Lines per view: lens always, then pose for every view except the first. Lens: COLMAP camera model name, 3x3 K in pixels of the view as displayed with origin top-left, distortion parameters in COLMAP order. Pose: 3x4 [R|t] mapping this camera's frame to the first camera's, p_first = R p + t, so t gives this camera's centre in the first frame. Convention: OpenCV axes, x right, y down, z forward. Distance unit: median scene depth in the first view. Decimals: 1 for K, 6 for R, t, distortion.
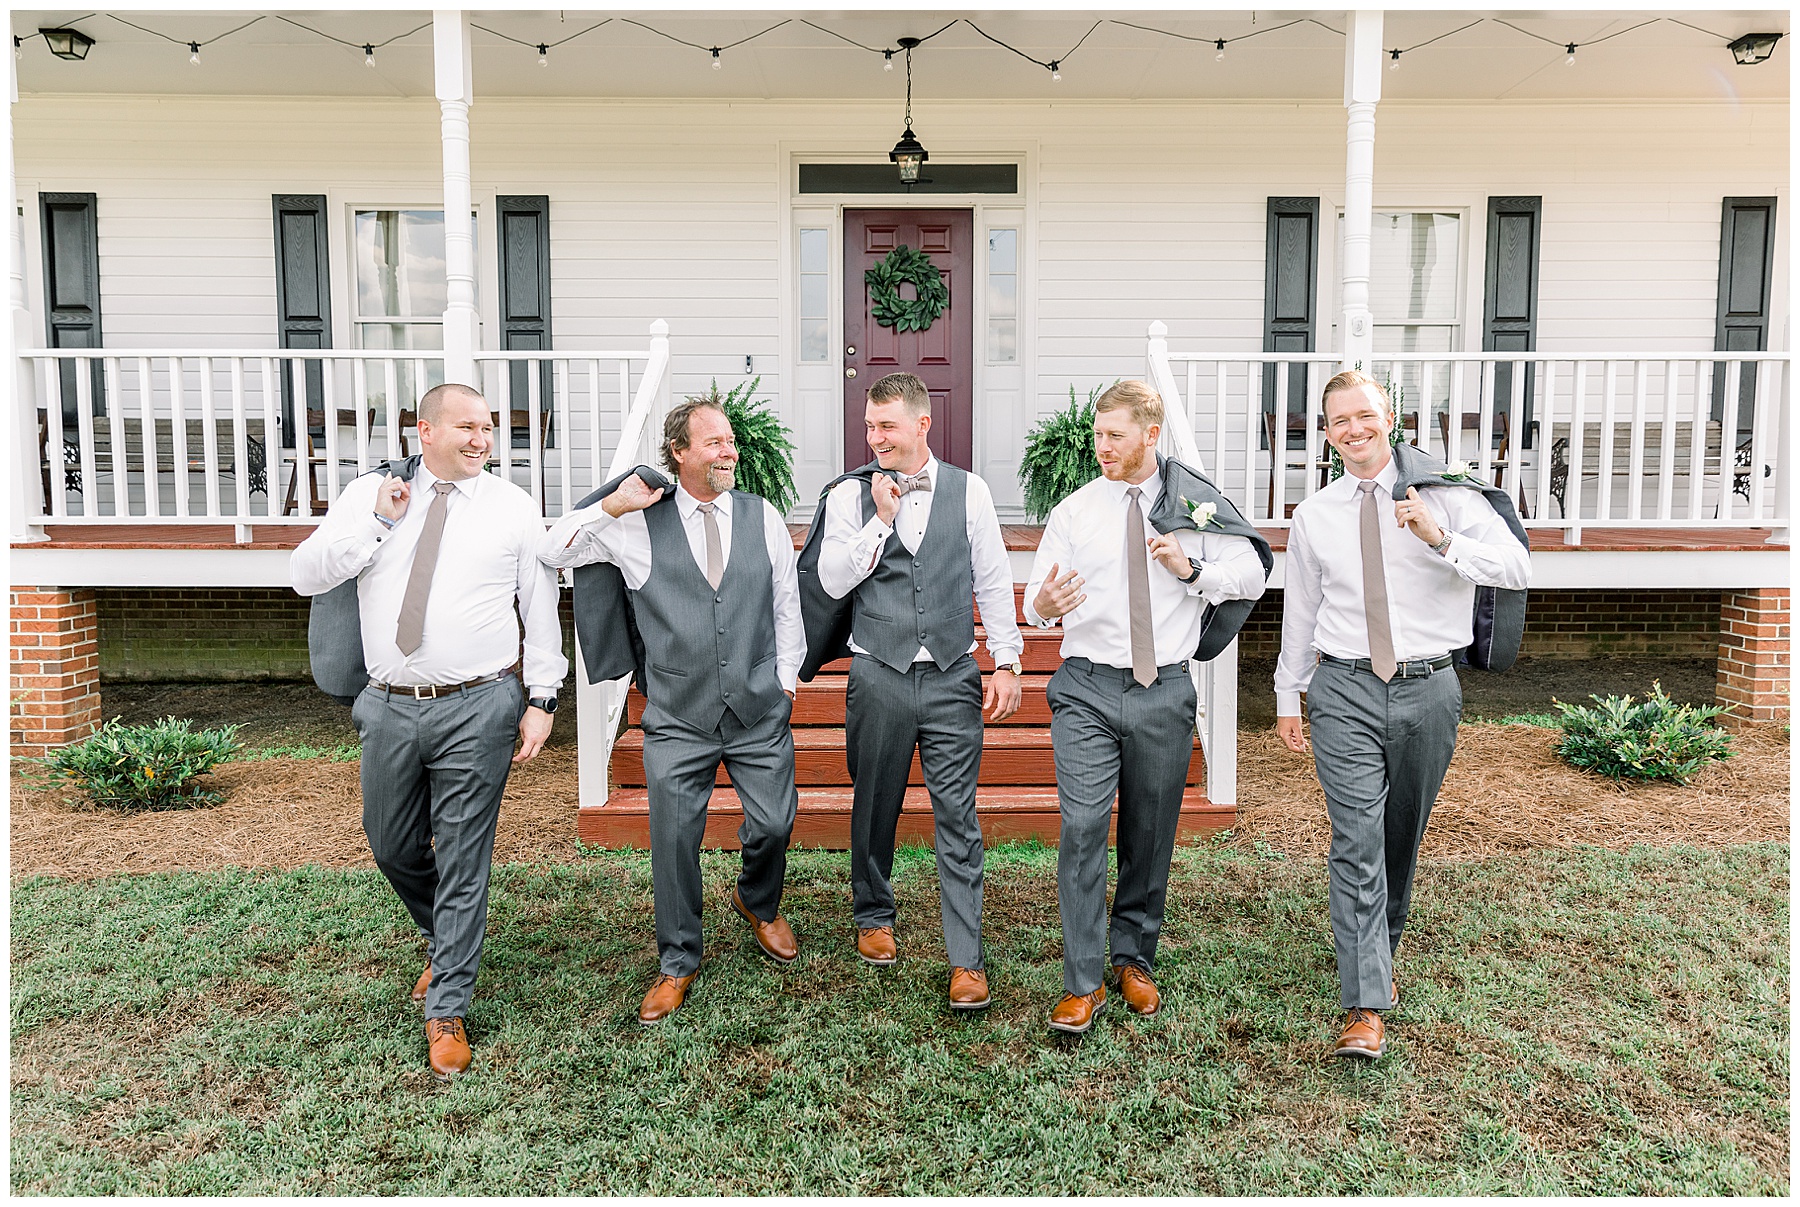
lens RADIAL K [[1262.1, 0, 907.8], [0, 1262.1, 577.7], [0, 0, 1]] dist [0.006886, -0.001529]
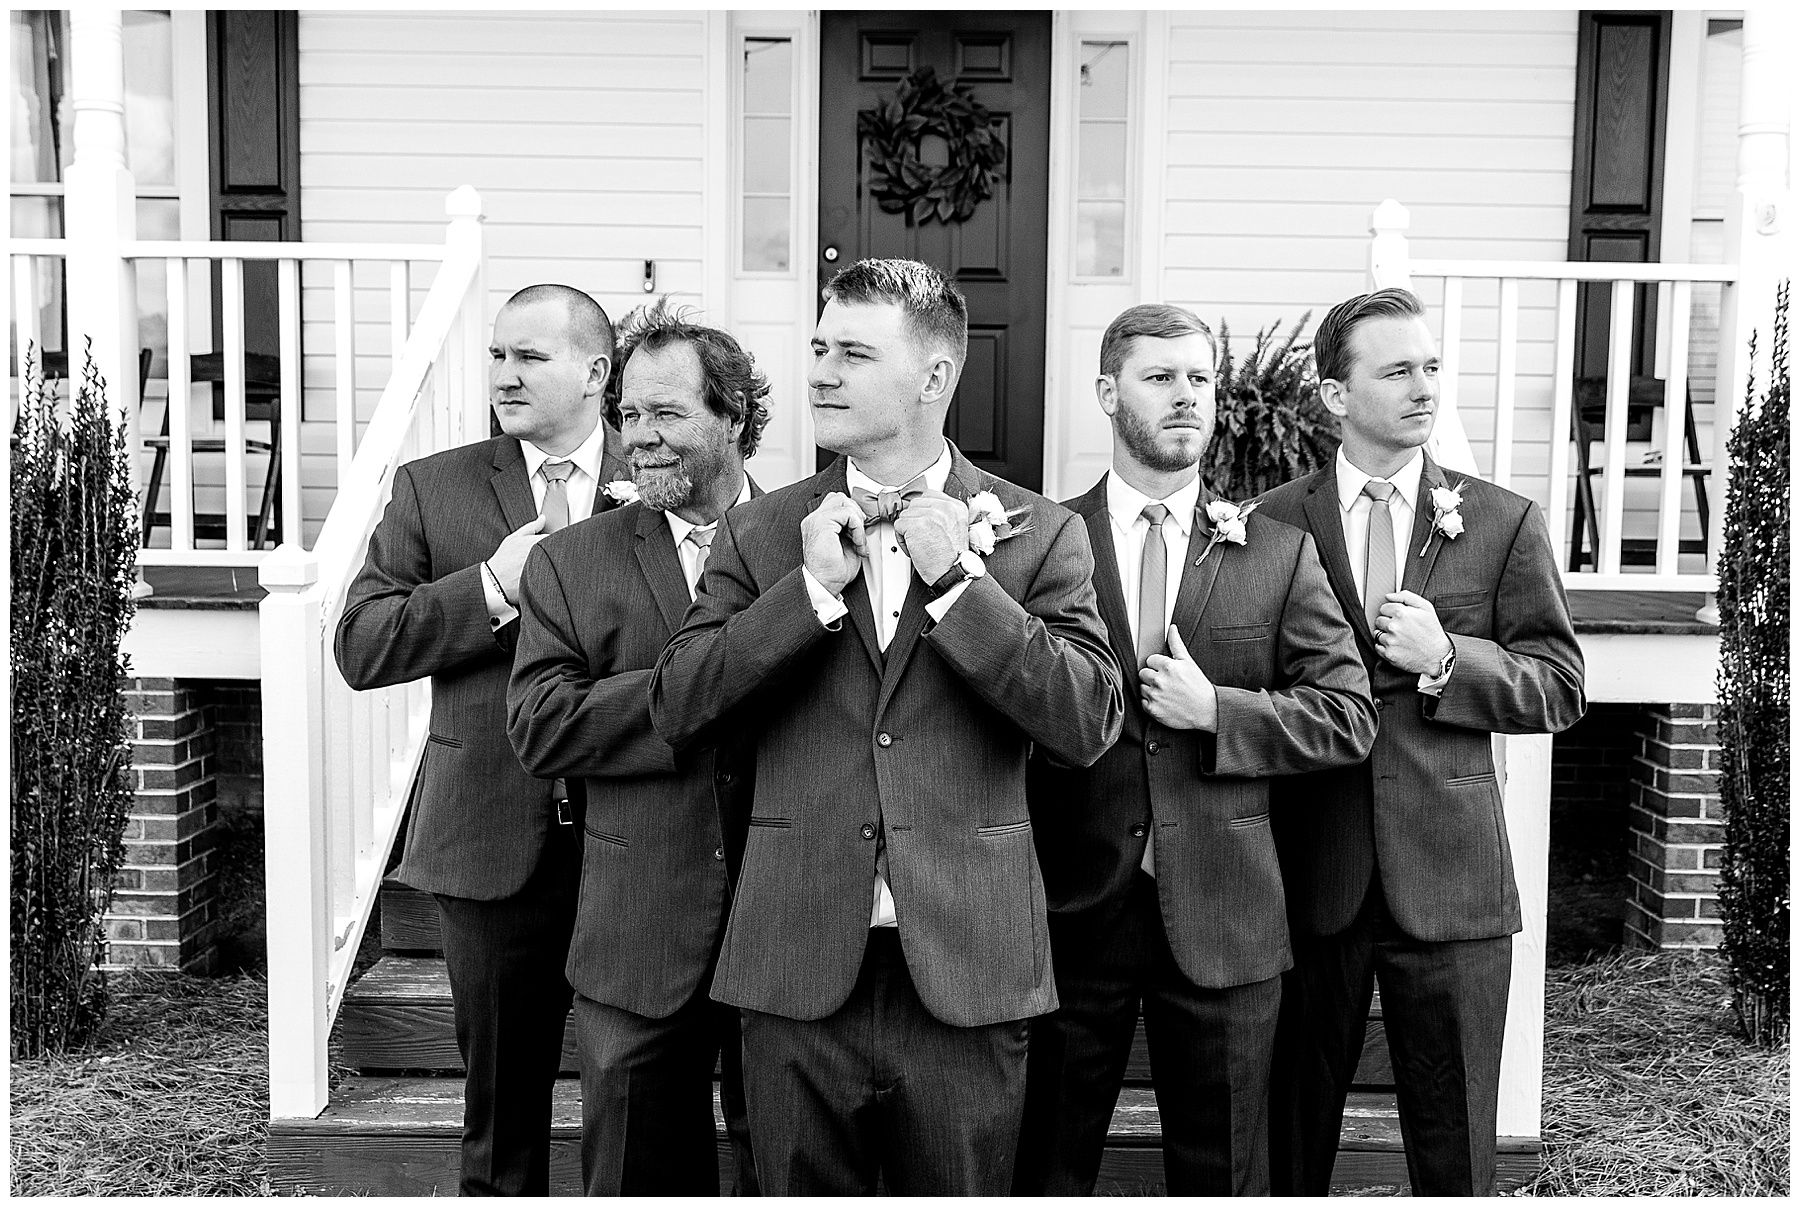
lens RADIAL K [[2094.4, 0, 907.4], [0, 2094.4, 661.8], [0, 0, 1]] dist [0.005627, 0.000272]
pose [[0.999780, 0.015411, -0.014200, 0.007292], [-0.015259, 0.999826, 0.010741, -0.012681], [0.014363, -0.010522, 0.999841, 0.093690]]
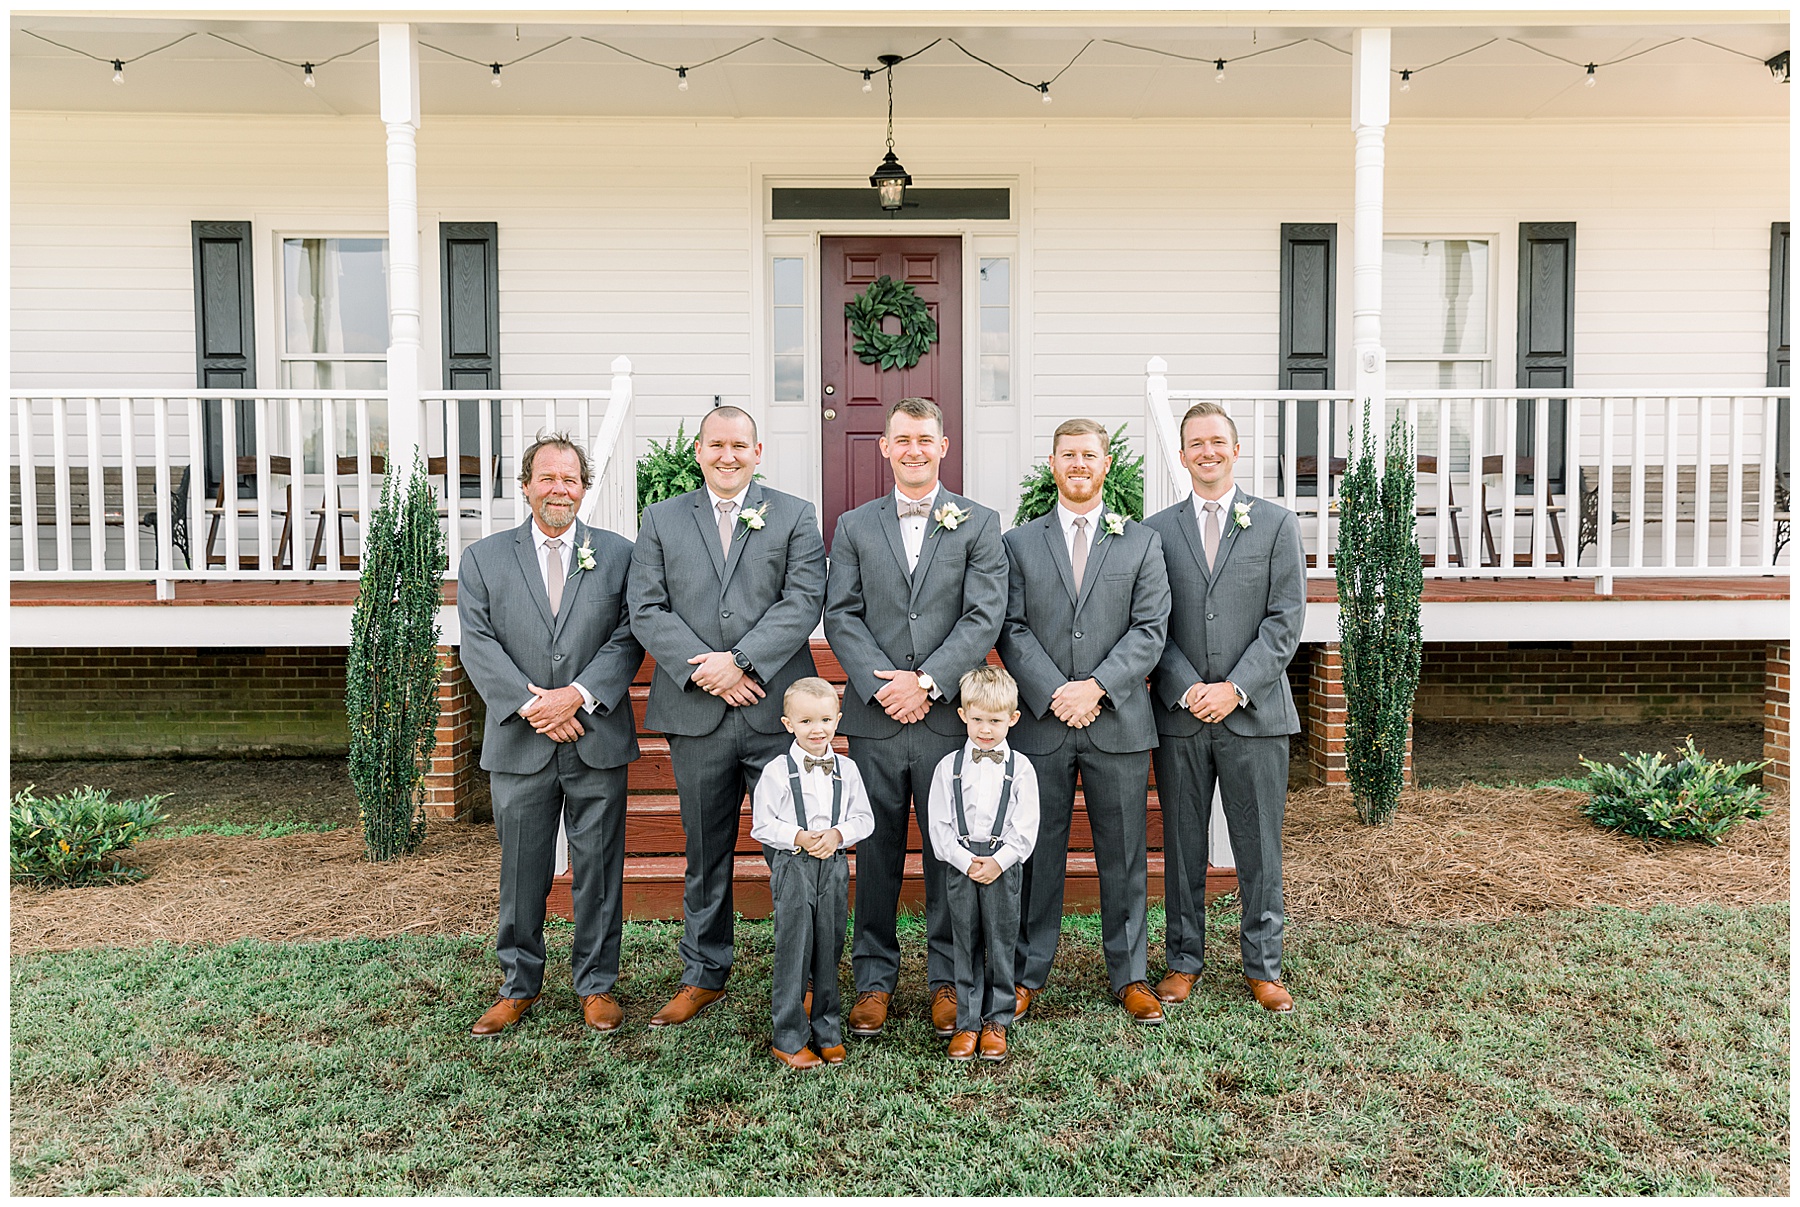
lens RADIAL K [[1432.1, 0, 921.0], [0, 1432.1, 596.9], [0, 0, 1]] dist [0.014710, -0.005912]
pose [[0.999841, -0.004999, 0.017117, 0.003905], [0.005600, 0.999364, -0.035225, 0.009547], [-0.016930, 0.035315, 0.999233, -0.045545]]
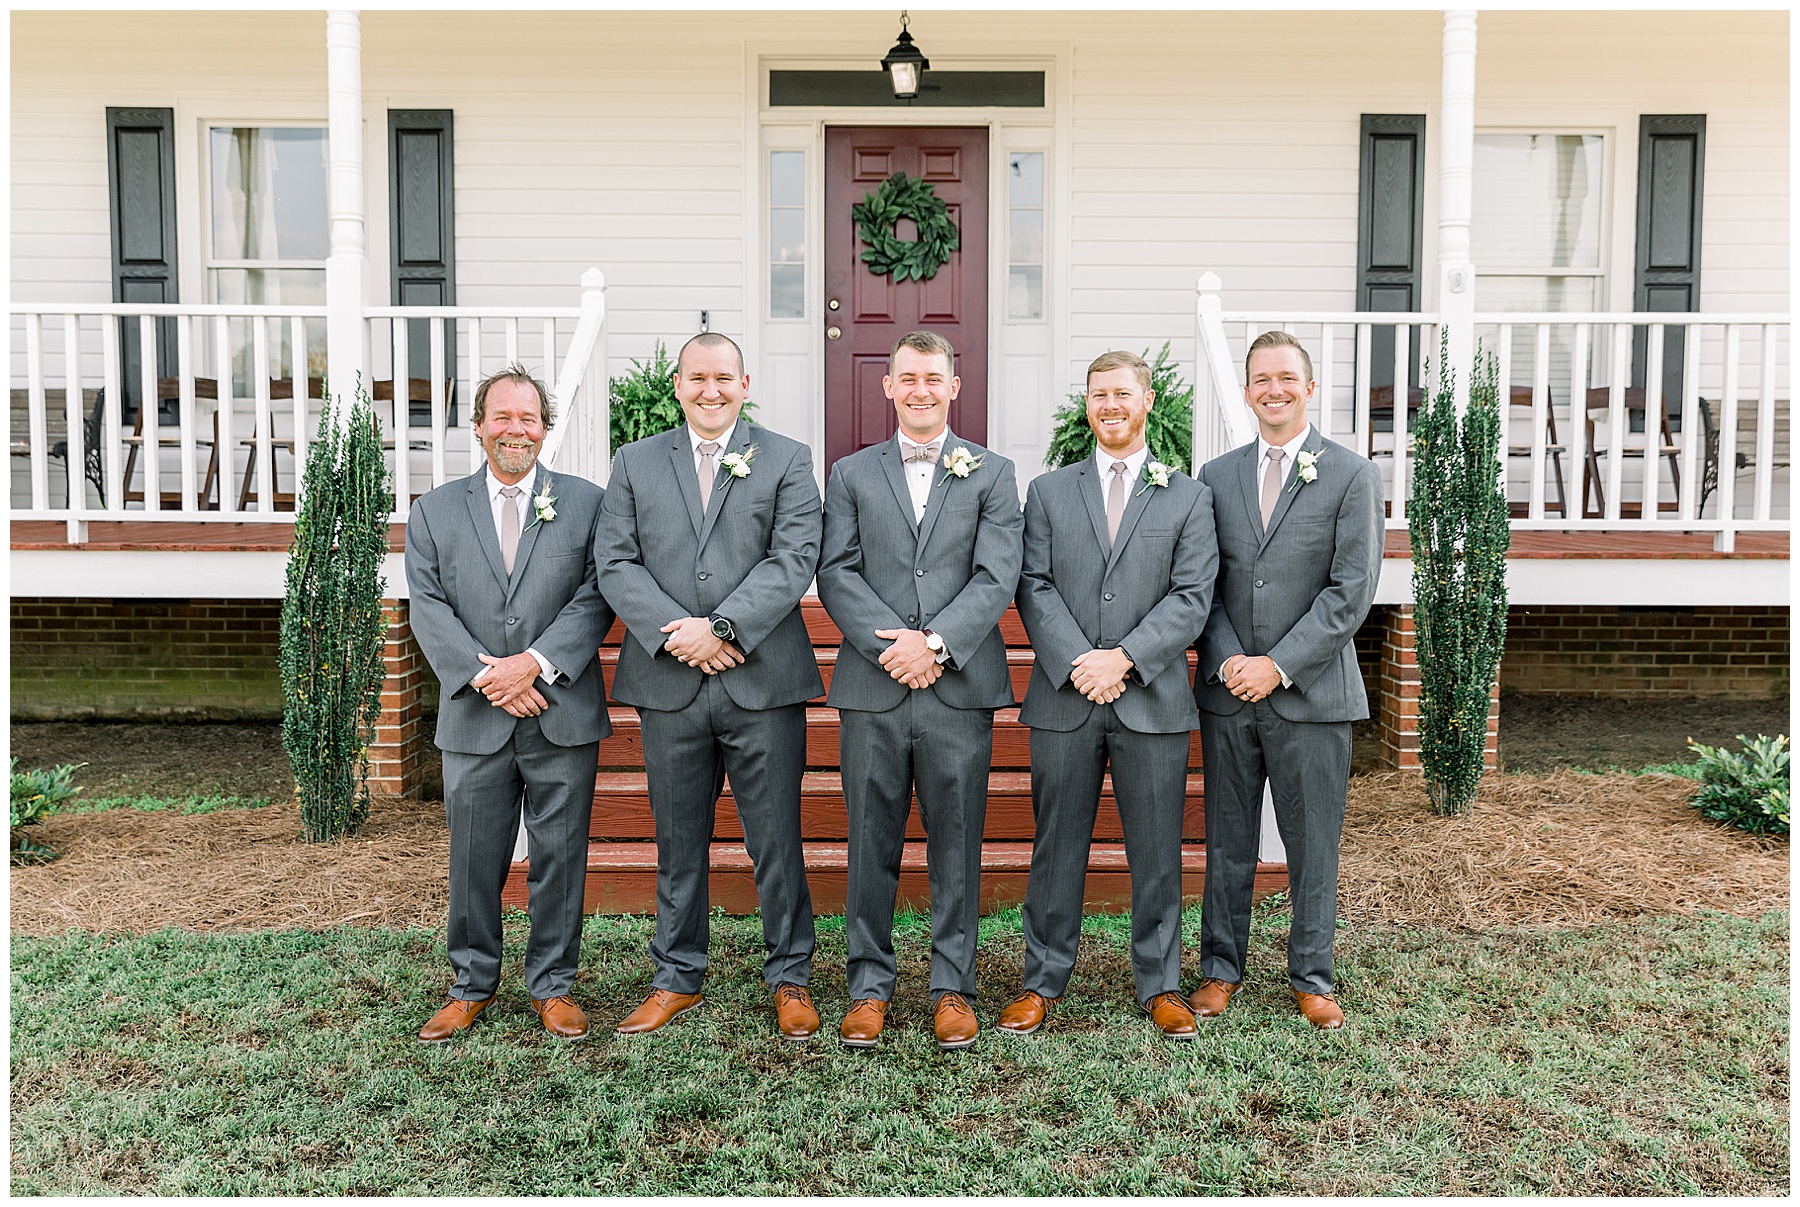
lens RADIAL K [[1667.5, 0, 911.6], [0, 1667.5, 577.6], [0, 0, 1]] dist [-0.006728, 0.016751]
pose [[0.999990, 0.003986, -0.002137, 0.009298], [-0.004013, 0.999909, -0.012908, 0.005744], [0.002086, 0.012916, 0.999914, -0.057999]]
